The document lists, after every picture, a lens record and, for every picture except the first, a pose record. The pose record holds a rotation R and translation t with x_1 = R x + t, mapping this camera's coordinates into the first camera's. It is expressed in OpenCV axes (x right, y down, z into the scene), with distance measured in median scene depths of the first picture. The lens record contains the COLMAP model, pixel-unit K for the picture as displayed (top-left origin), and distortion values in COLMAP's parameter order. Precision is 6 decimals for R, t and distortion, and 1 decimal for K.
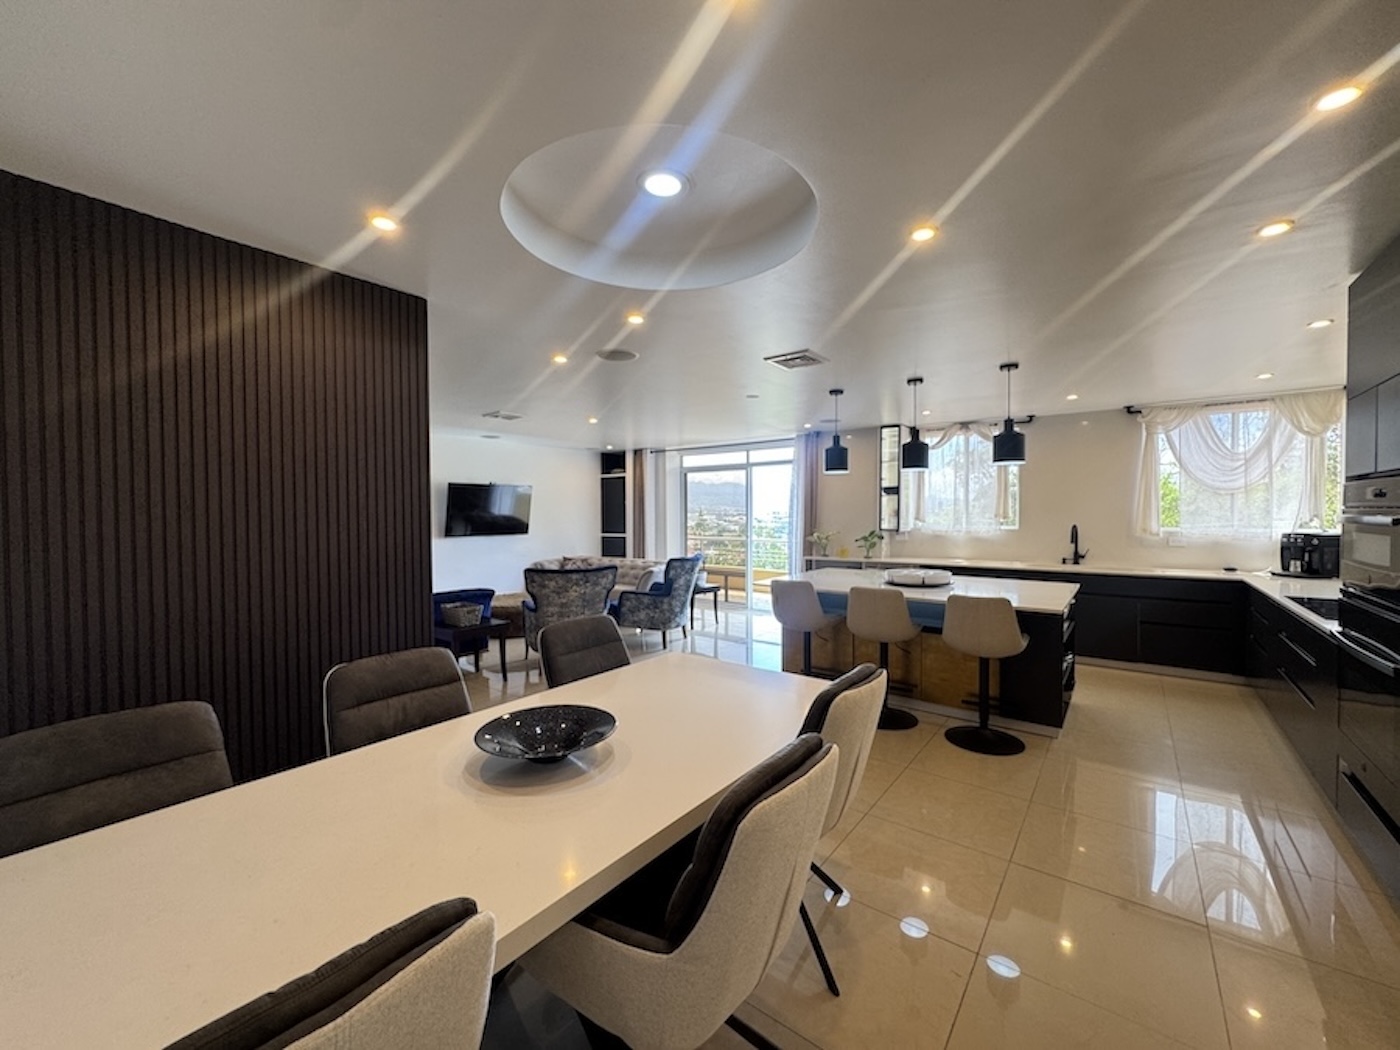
lens RADIAL K [[560.3, 0, 700.0], [0, 560.3, 525.0], [0, 0, 1]] dist [0.000019, 0.000037]
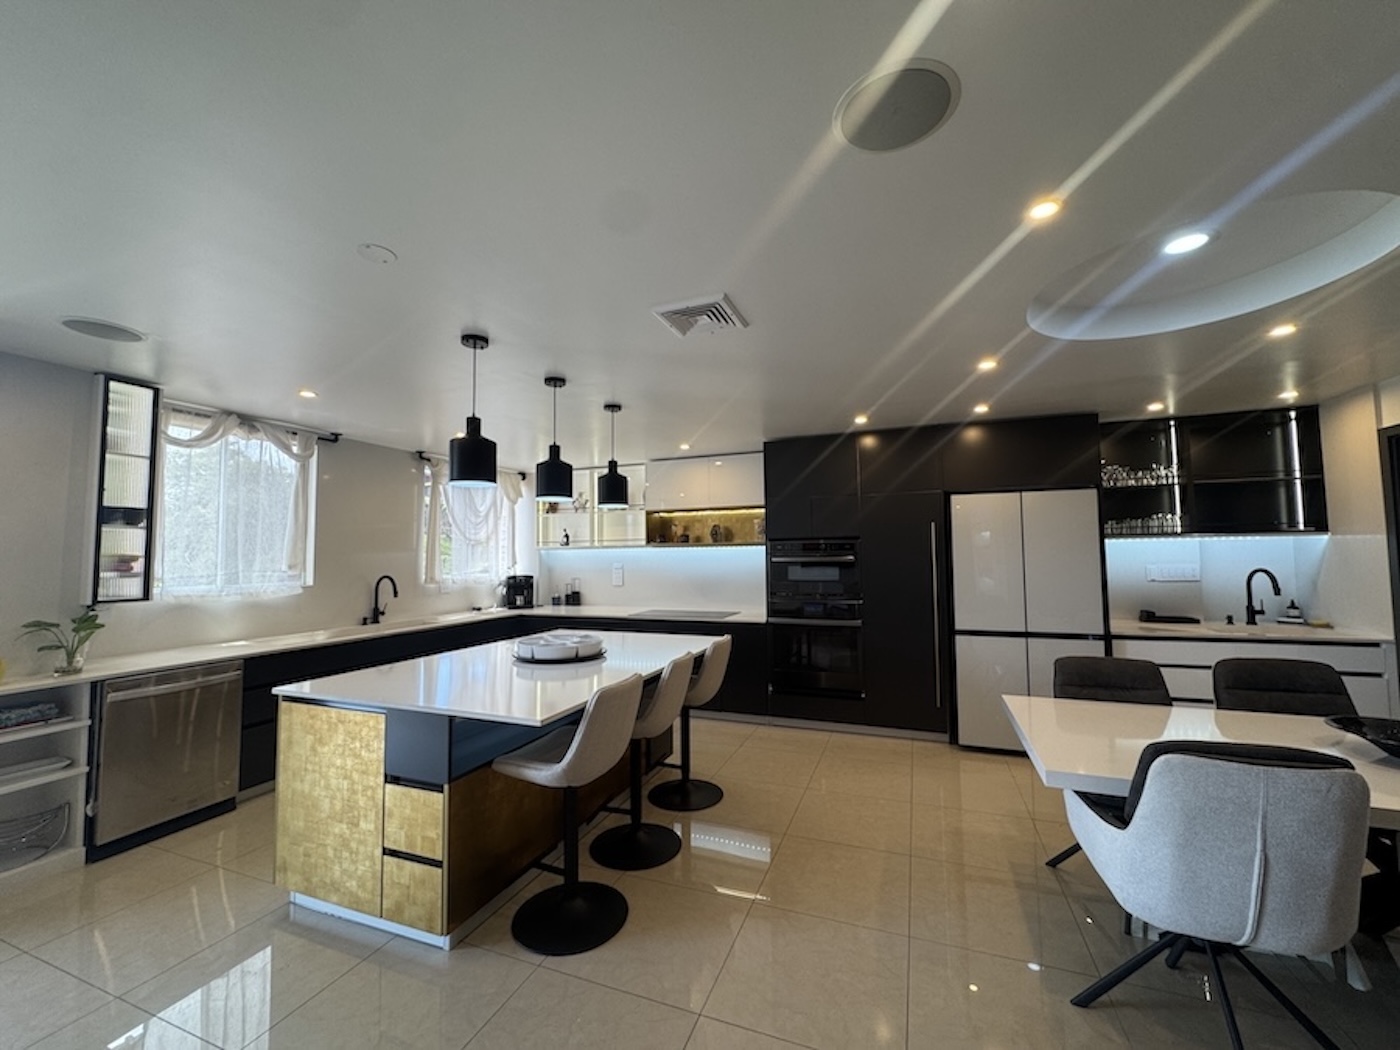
lens RADIAL K [[556.5, 0, 700.0], [0, 556.5, 525.0], [0, 0, 1]] dist [-0.002059, -0.000011]
pose [[-0.287730, 0.061860, 0.955712, -0.244463], [0.033319, 0.997954, -0.054563, -0.013462], [-0.957132, 0.016144, -0.289203, 0.697495]]
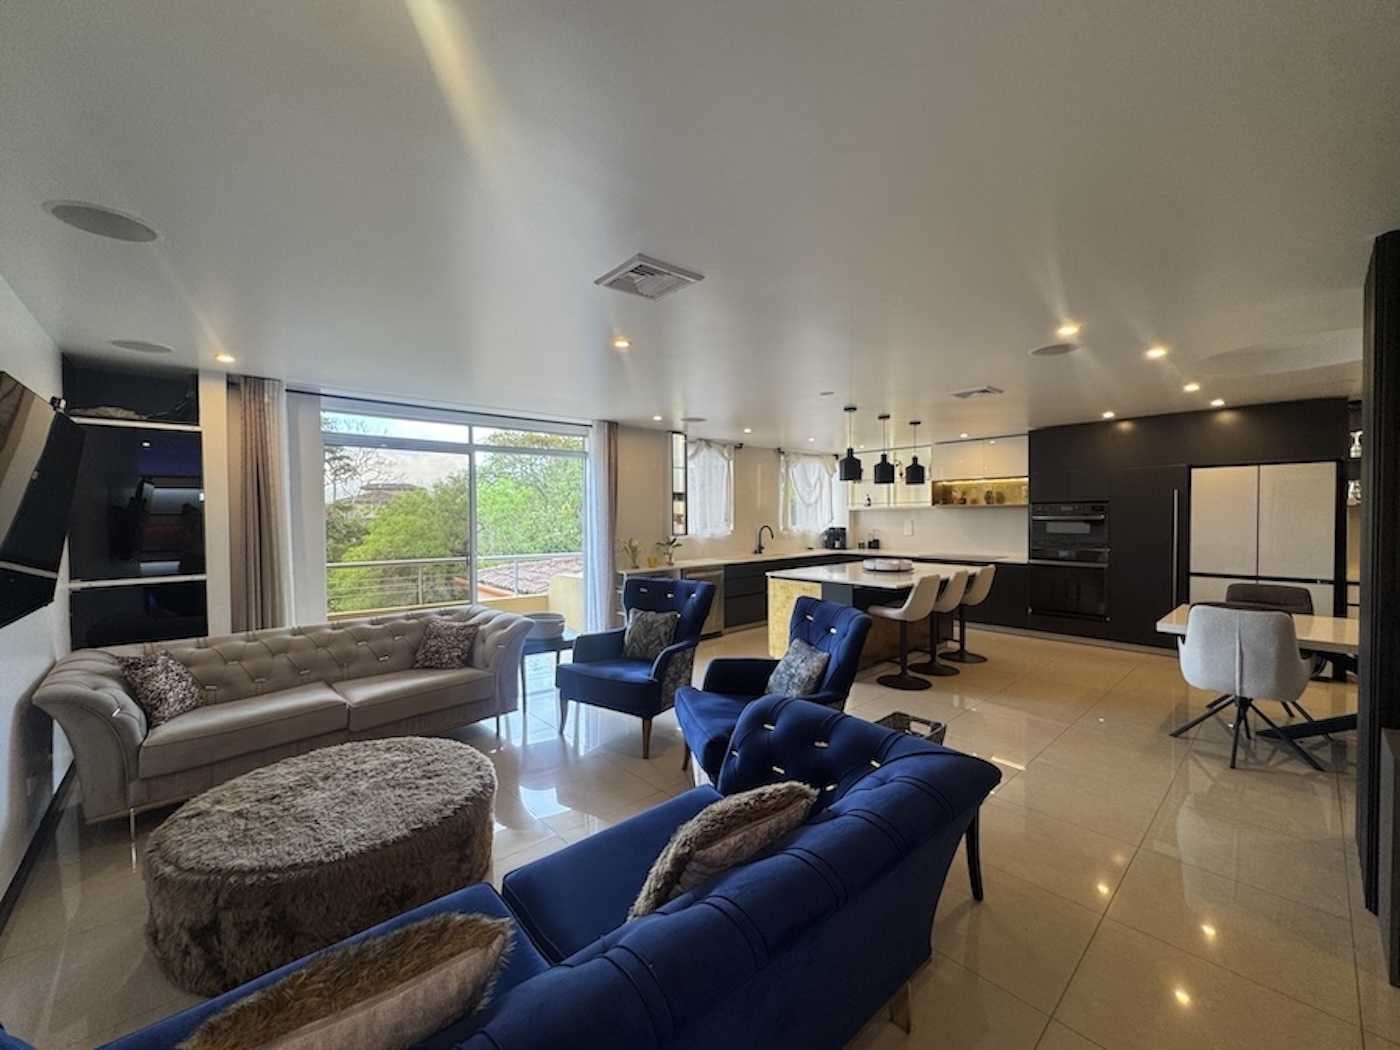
lens RADIAL K [[560.3, 0, 700.0], [0, 560.3, 525.0], [0, 0, 1]] dist [0.000019, 0.000037]
pose [[0.171456, -0.016323, 0.985057, -0.672289], [0.028781, 0.999519, 0.011553, -0.020759], [-0.984771, 0.026370, 0.171843, 0.815430]]
